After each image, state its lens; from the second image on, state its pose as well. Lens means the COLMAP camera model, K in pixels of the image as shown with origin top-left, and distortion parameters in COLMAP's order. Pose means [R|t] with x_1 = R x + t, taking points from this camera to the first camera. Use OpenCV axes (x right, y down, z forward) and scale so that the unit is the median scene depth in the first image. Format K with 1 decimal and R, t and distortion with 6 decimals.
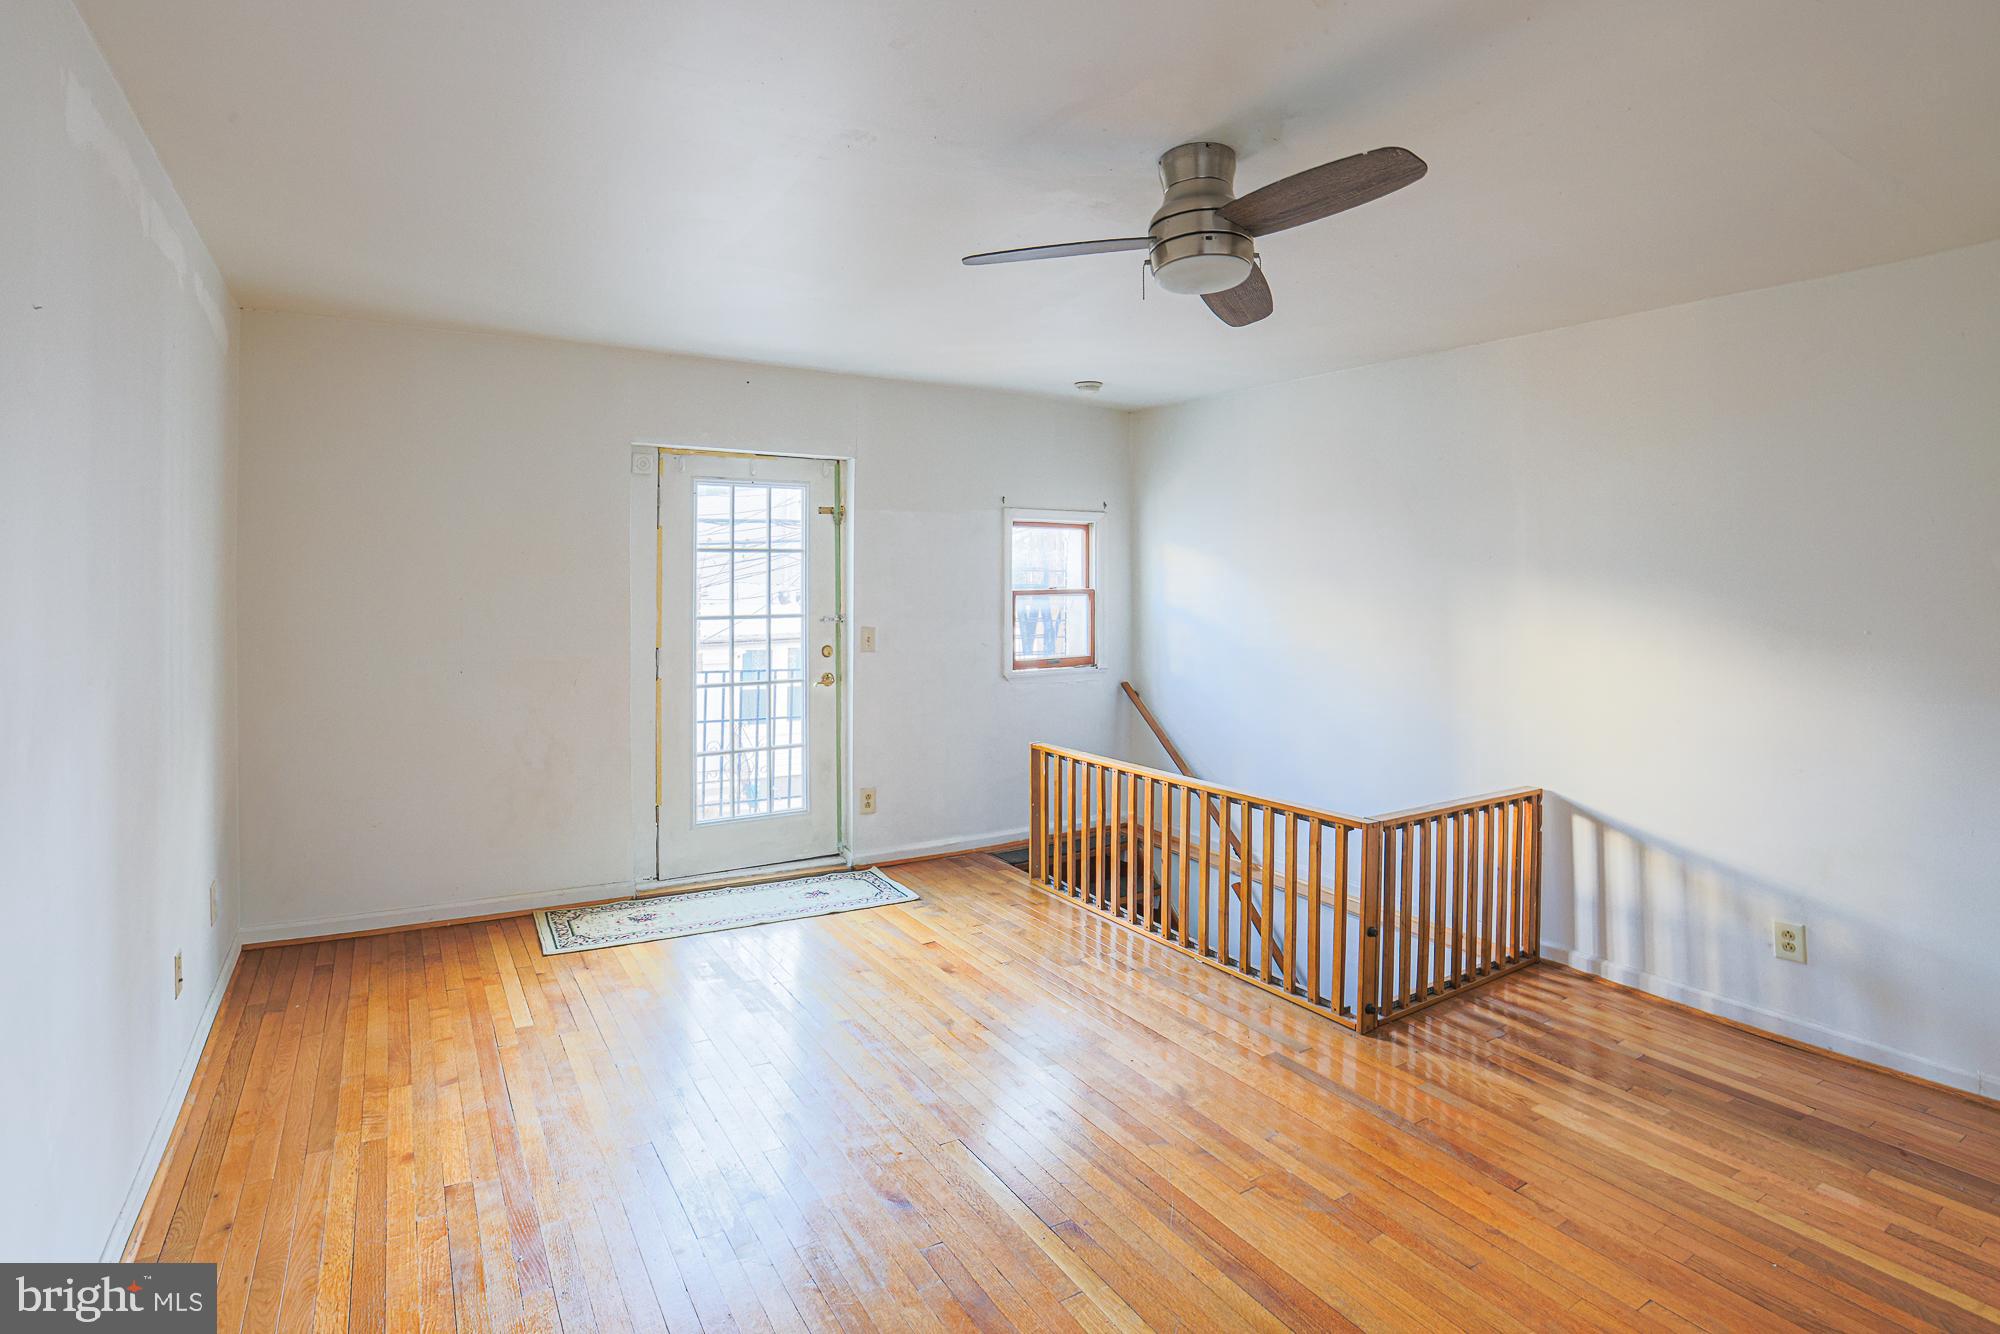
lens RADIAL K [[922.8, 0, 996.8], [0, 922.8, 663.2], [0, 0, 1]] dist [-0.062627, 0.025714]
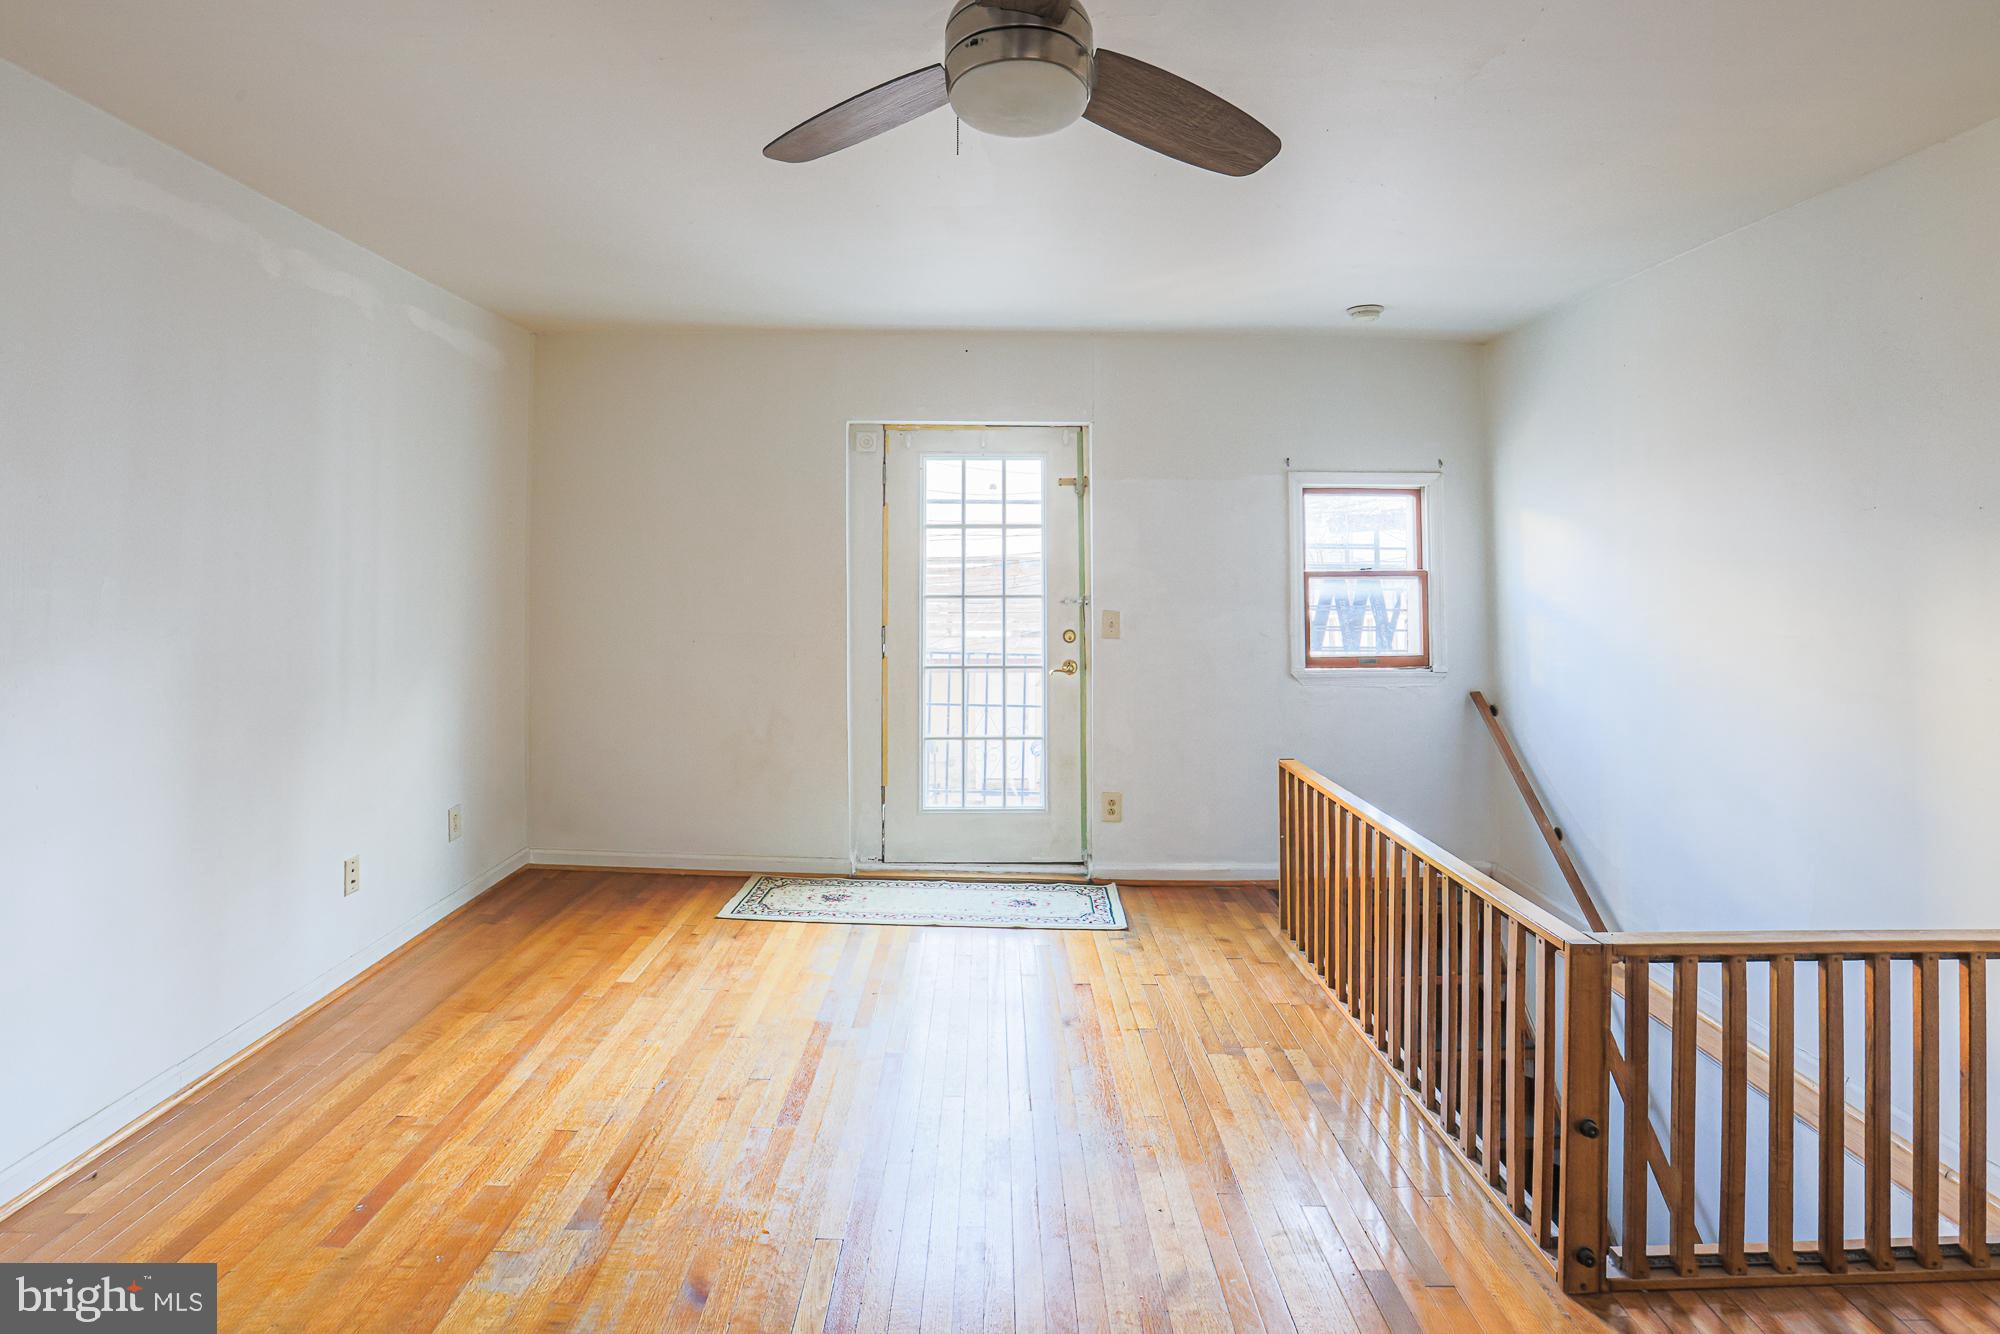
lens RADIAL K [[945.5, 0, 1005.7], [0, 945.5, 612.8], [0, 0, 1]] dist [-0.062412, 0.026247]
pose [[0.866192, 0.022205, -0.499217, 0.230465], [-0.043470, 0.998573, -0.031009, -0.004933], [0.497816, 0.048560, 0.865922, 0.163791]]
